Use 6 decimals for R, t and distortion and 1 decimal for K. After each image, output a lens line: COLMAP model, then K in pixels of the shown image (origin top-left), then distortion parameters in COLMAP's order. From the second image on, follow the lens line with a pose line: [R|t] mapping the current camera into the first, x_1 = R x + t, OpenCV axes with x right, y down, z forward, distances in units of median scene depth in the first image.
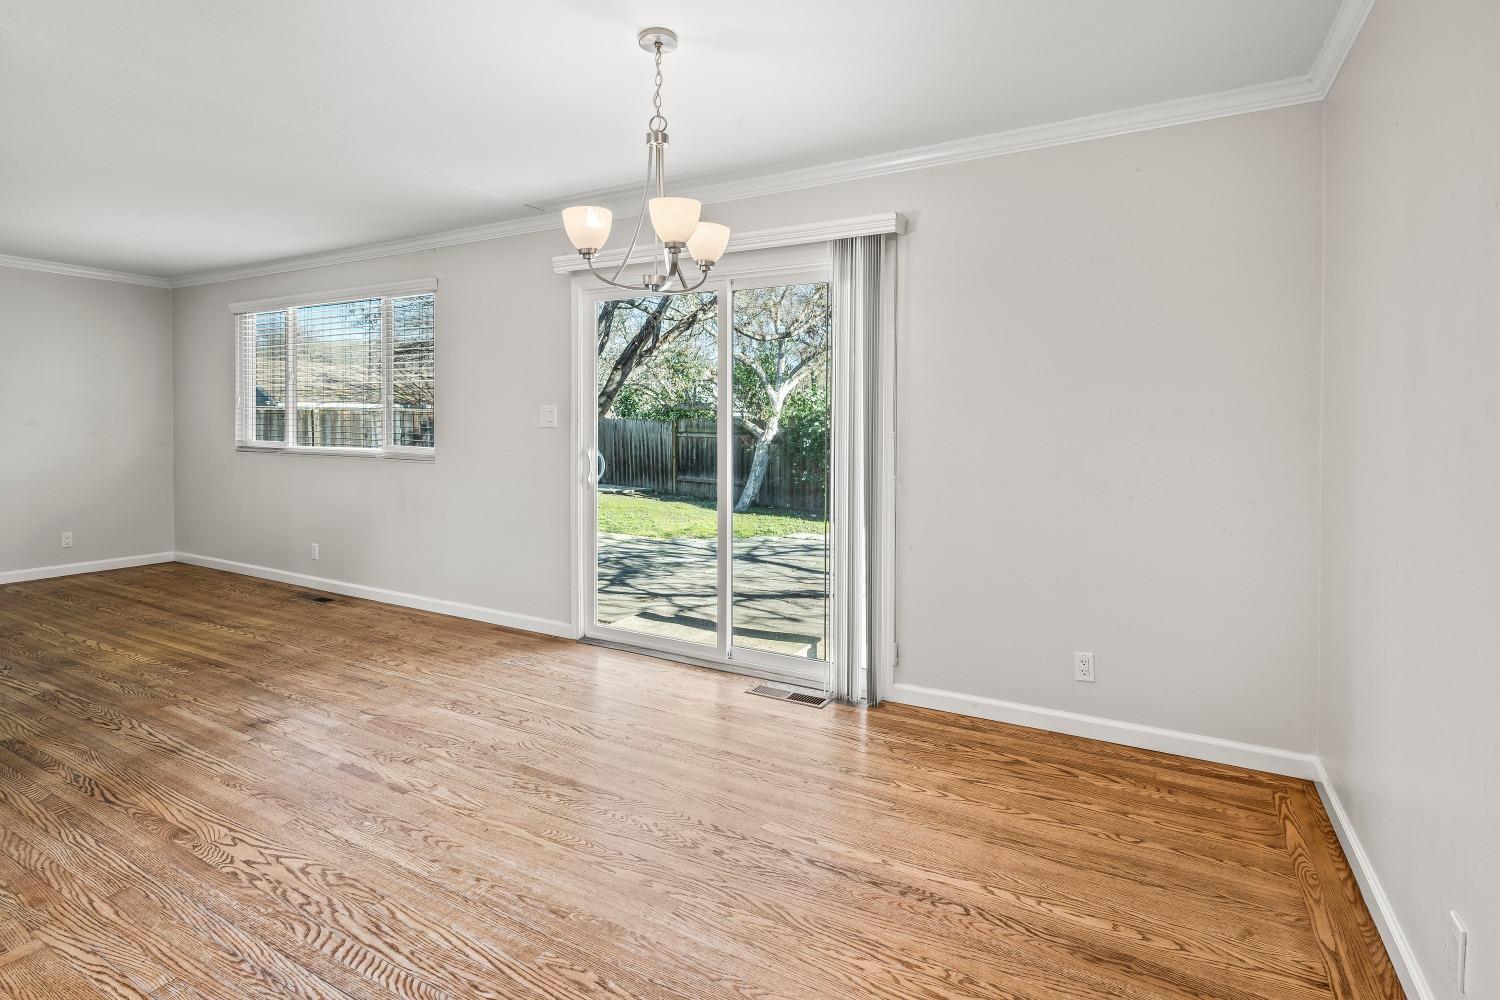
lens RADIAL K [[745.2, 0, 743.9], [0, 745.2, 492.8], [0, 0, 1]] dist [-0.001811, 0.002404]
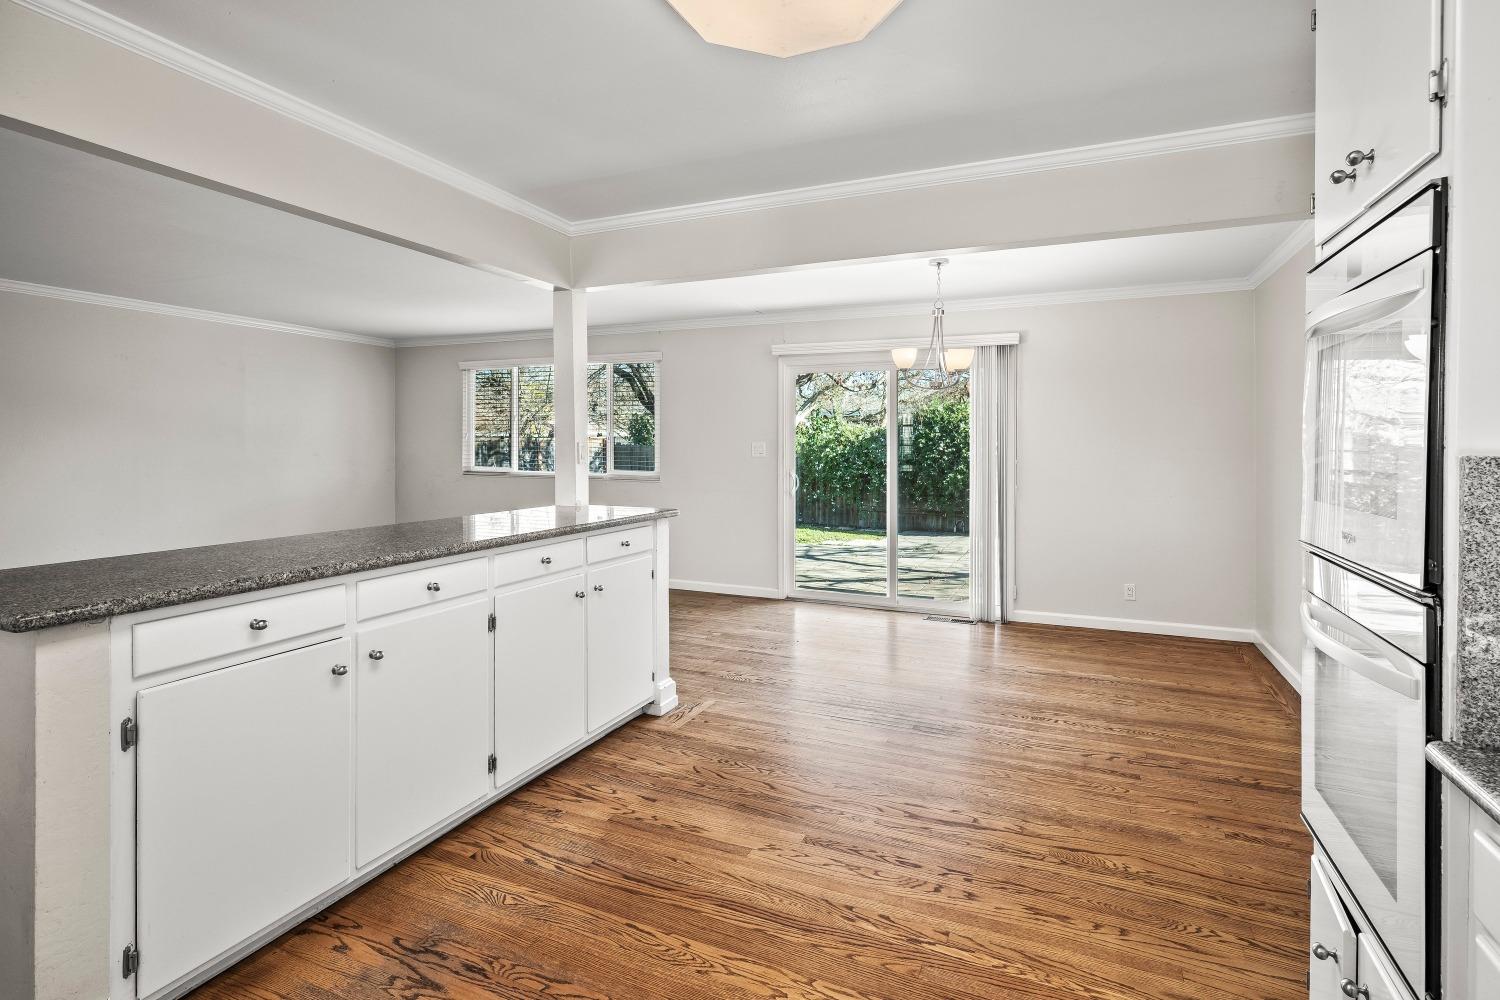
lens RADIAL K [[745.2, 0, 750.2], [0, 745.2, 507.8], [0, 0, 1]] dist [-0.001811, 0.002404]
pose [[0.995043, -0.010258, 0.098914, -0.550463], [0.011251, 0.999892, -0.009483, 0.034735], [-0.098806, 0.010549, 0.995051, -0.607585]]
